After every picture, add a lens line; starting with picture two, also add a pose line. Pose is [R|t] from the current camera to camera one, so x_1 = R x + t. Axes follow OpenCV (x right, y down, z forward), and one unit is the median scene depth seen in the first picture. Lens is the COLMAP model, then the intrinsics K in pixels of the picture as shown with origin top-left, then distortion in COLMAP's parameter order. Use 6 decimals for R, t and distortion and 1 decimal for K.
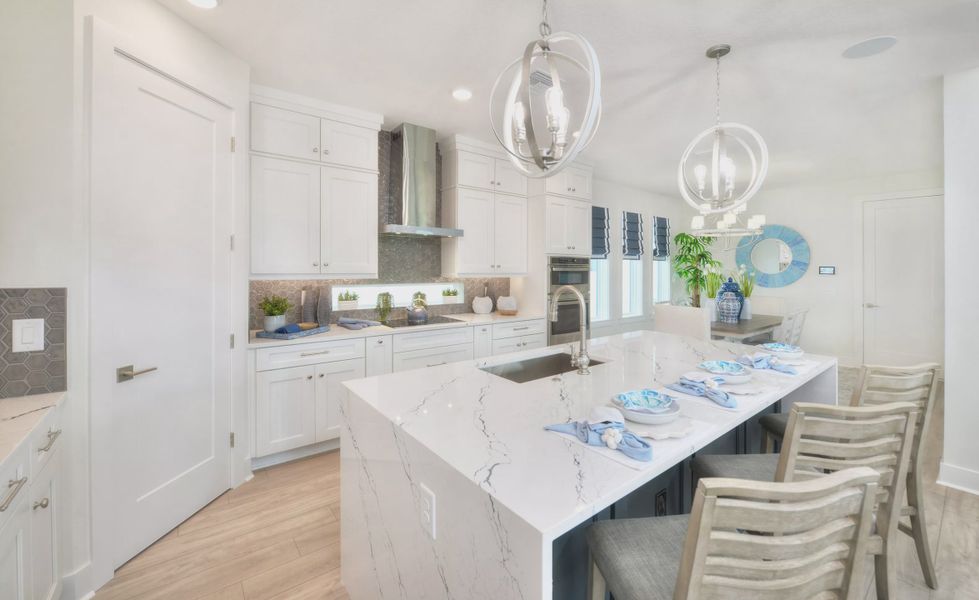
lens RADIAL K [[387.7, 0, 493.5], [0, 387.7, 266.3], [0, 0, 1]] dist [-0.000630, -0.000054]
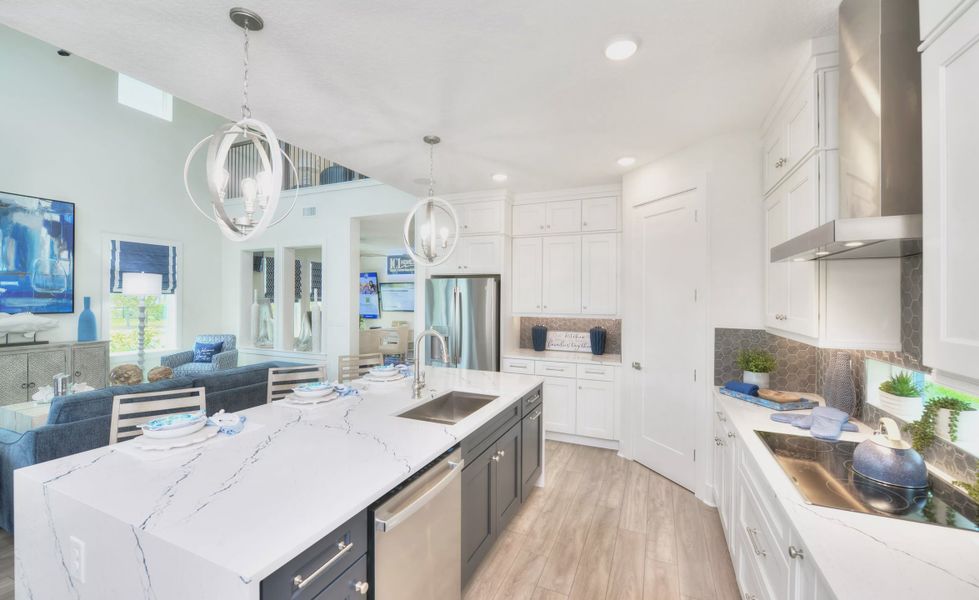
lens RADIAL K [[387.8, 0, 488.5], [0, 387.8, 301.7], [0, 0, 1]] dist [-0.020429, -0.000015]
pose [[-0.879069, -0.010747, -0.476574, 0.315851], [-0.015435, 0.999863, 0.005923, -0.024353], [0.476445, 0.012563, -0.879114, 1.122280]]
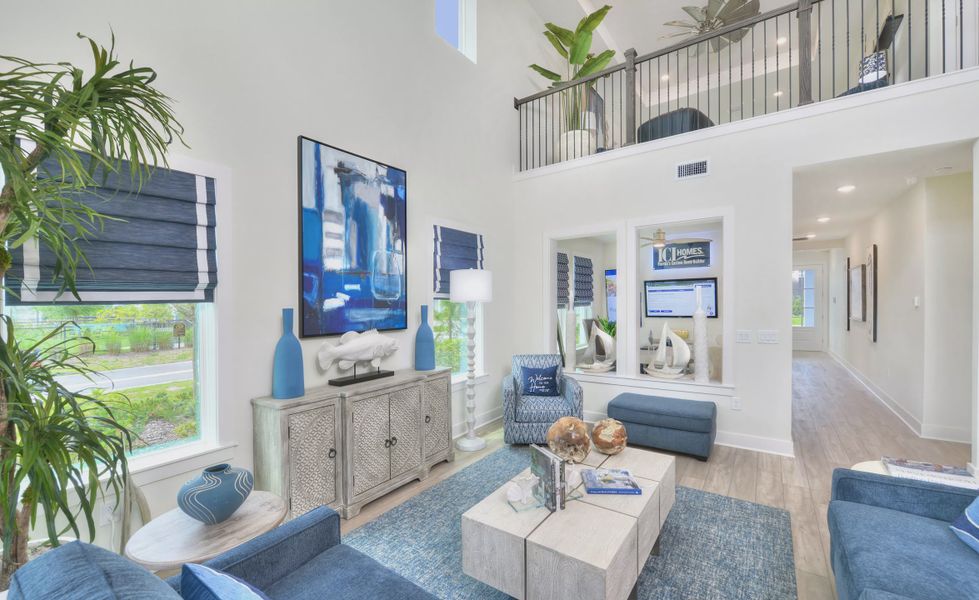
lens RADIAL K [[400.4, 0, 492.9], [0, 400.4, 304.2], [0, 0, 1]] dist [-0.000681, -0.000020]
pose [[-0.957244, 0.006210, -0.289216, 1.065183], [0.005017, 0.999976, 0.004865, -0.018343], [0.289239, 0.003206, -0.957252, 0.236664]]
